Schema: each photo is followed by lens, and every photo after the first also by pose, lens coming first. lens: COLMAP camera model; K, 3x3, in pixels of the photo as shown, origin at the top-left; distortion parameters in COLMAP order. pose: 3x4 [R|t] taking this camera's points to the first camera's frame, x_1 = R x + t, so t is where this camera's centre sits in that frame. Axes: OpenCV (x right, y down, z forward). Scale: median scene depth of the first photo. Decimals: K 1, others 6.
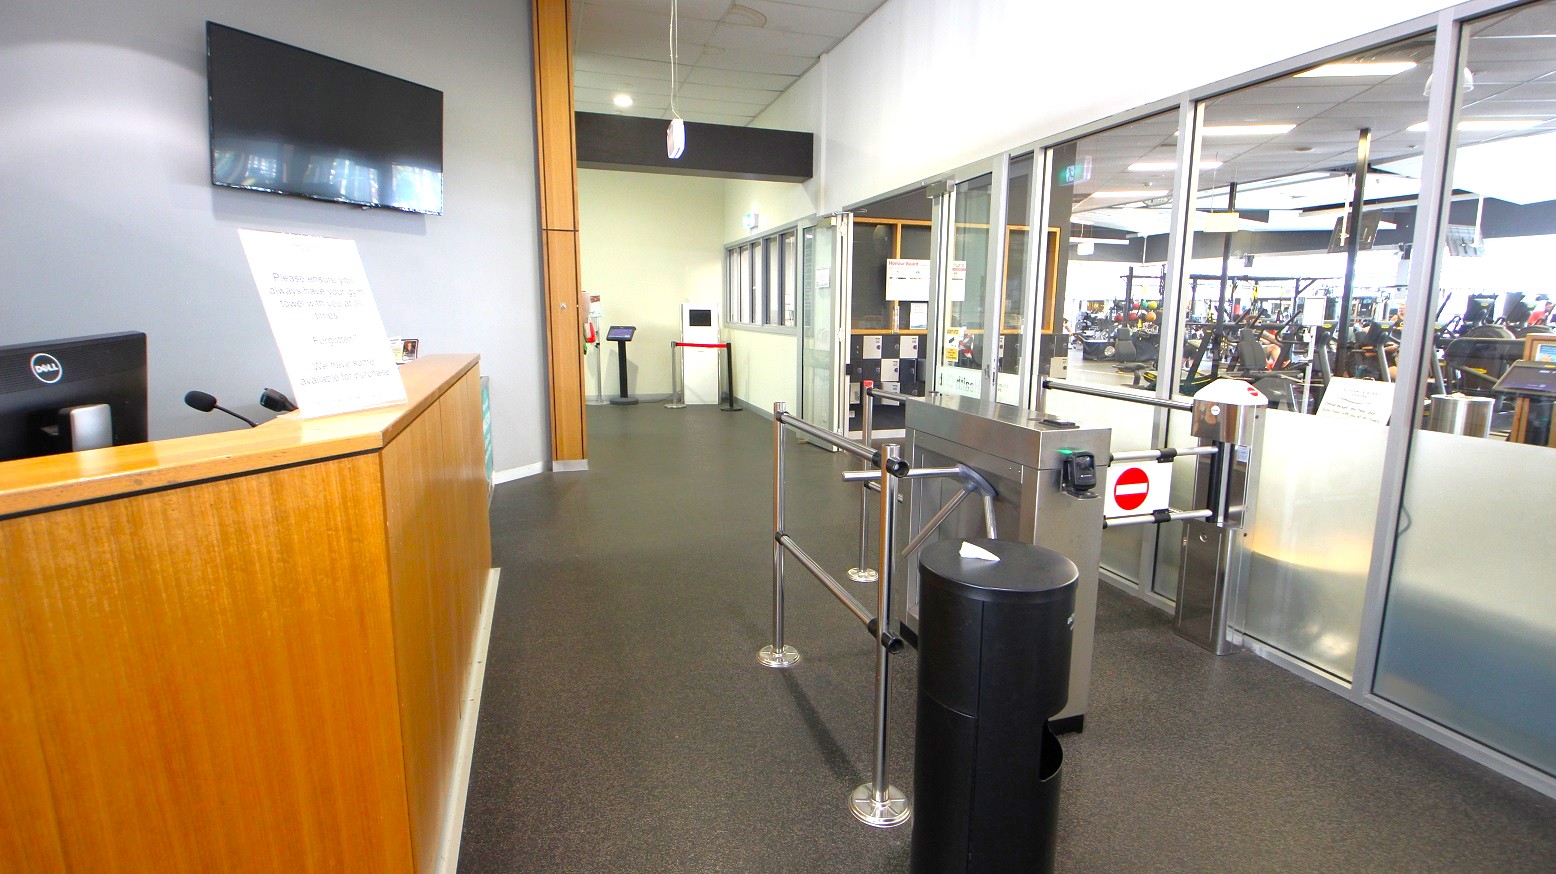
lens RADIAL K [[724.8, 0, 782.7], [0, 724.8, 429.9], [0, 0, 1]] dist [-0.003439, -0.000303]
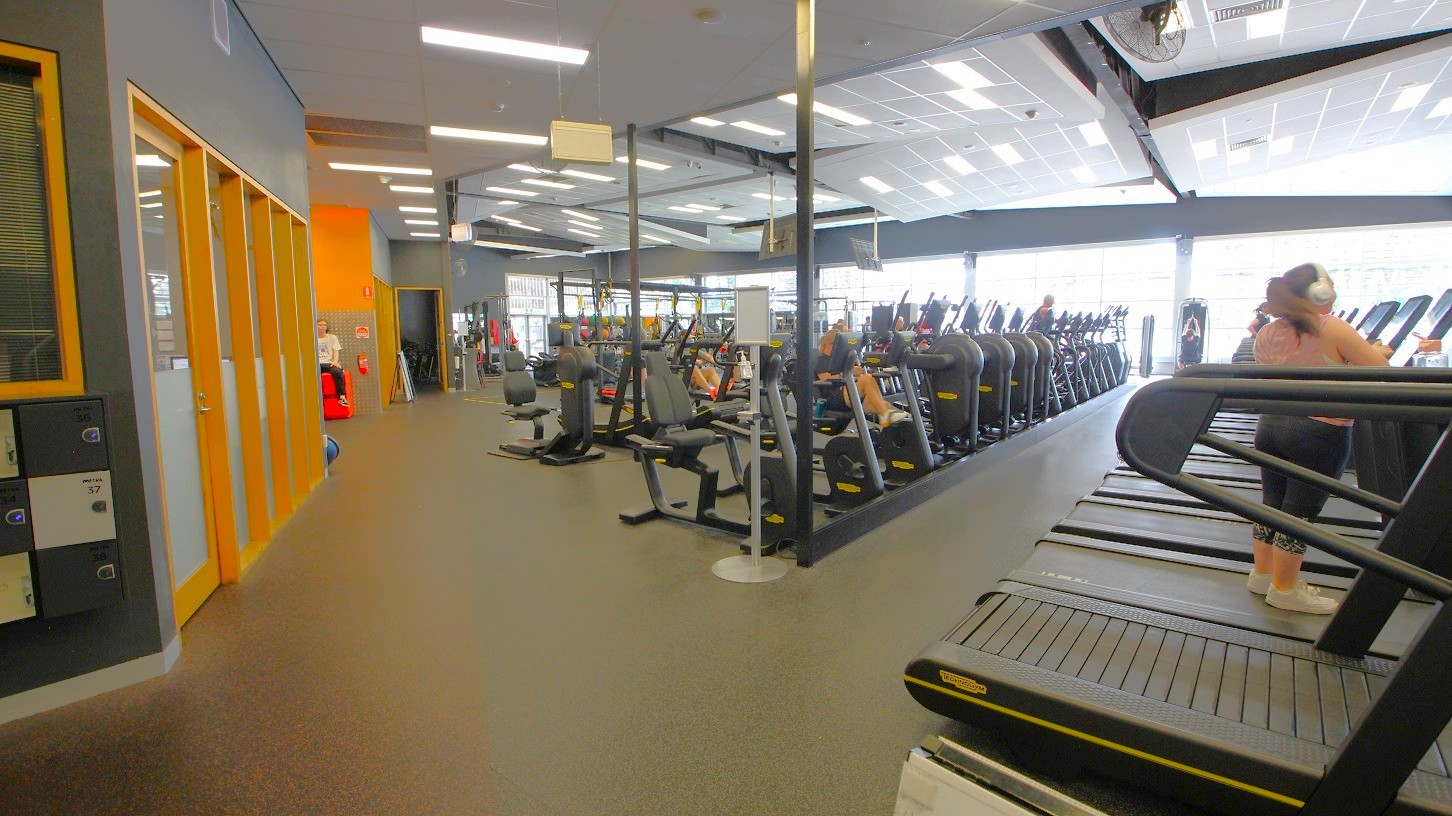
lens RADIAL K [[676.4, 0, 725.5], [0, 676.4, 405.5], [0, 0, 1]] dist [-0.003439, -0.000303]
pose [[0.832460, -0.071575, 0.549443, 0.311505], [0.100608, 0.994664, -0.022857, -0.063456], [-0.544875, 0.074305, 0.835219, 0.424418]]
